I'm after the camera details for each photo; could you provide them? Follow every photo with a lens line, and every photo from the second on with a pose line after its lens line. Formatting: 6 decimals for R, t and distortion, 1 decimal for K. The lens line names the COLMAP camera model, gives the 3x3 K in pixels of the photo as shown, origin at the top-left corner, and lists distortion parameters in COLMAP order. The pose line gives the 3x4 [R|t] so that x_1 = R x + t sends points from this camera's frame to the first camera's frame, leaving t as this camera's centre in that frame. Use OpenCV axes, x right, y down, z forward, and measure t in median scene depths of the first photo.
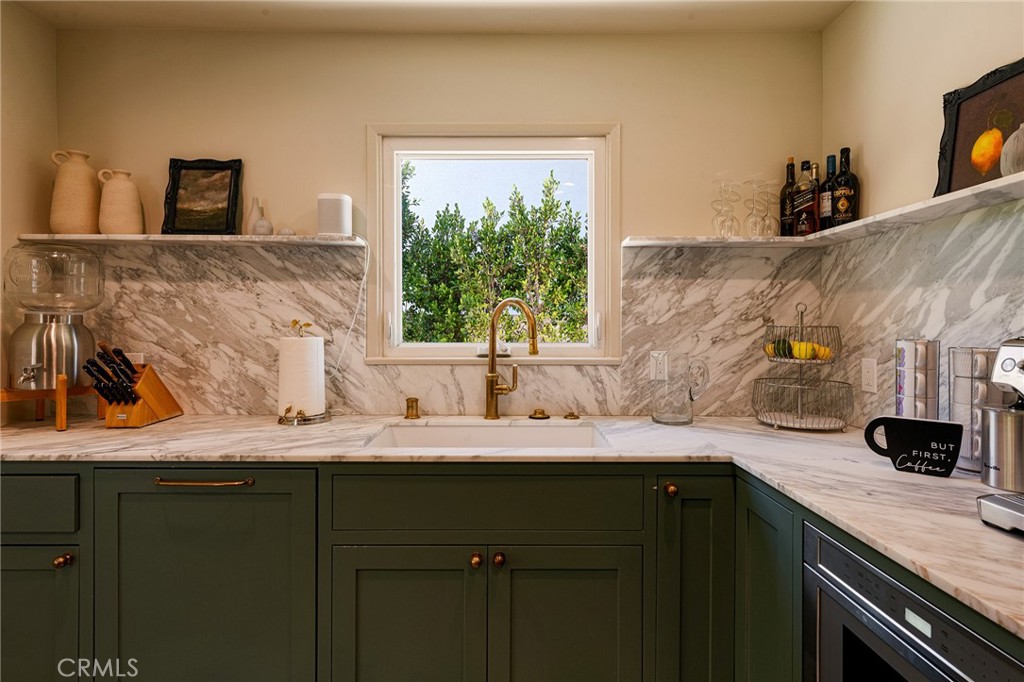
lens RADIAL K [[518.9, 0, 521.6], [0, 518.9, 326.8], [0, 0, 1]] dist [0.002299, -0.000122]
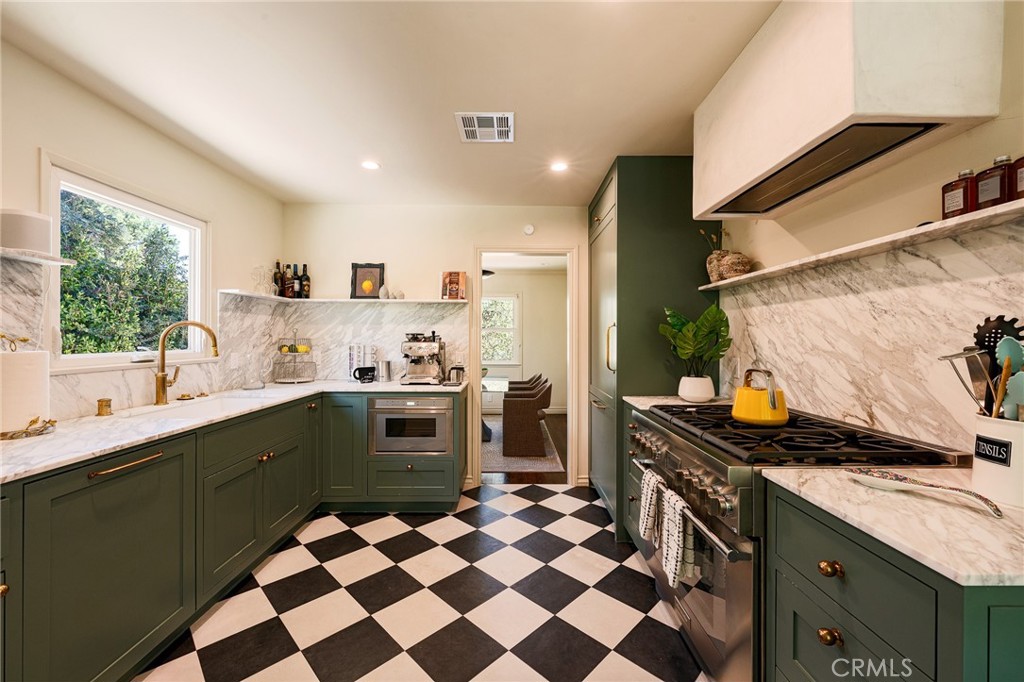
lens RADIAL K [[388.8, 0, 508.2], [0, 388.8, 341.4], [0, 0, 1]] dist [0.000182, -0.000651]
pose [[0.006594, -0.010981, 0.999918, -1.108684], [-0.000137, 0.999940, 0.010982, -0.007487], [-0.999978, -0.000209, 0.006592, 0.047656]]
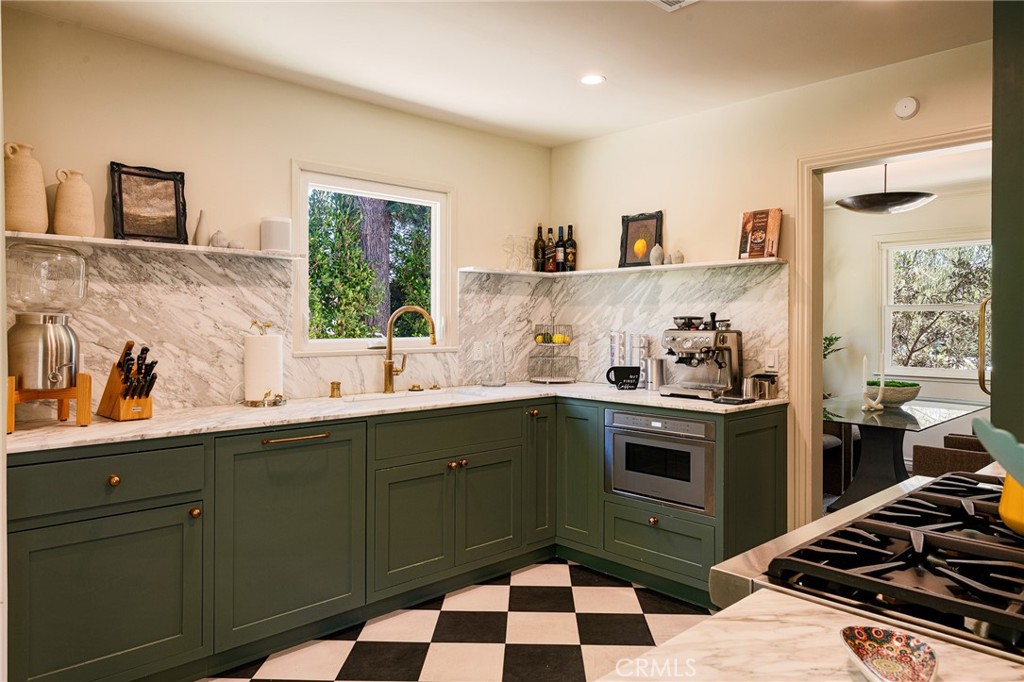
lens RADIAL K [[659.4, 0, 541.1], [0, 659.4, 330.5], [0, 0, 1]] dist [0.001500, -0.000677]
pose [[0.709646, -0.008511, 0.704507, -0.993091], [0.001681, 0.999945, 0.010387, -0.005450], [-0.704557, -0.006187, 0.709621, -0.510953]]
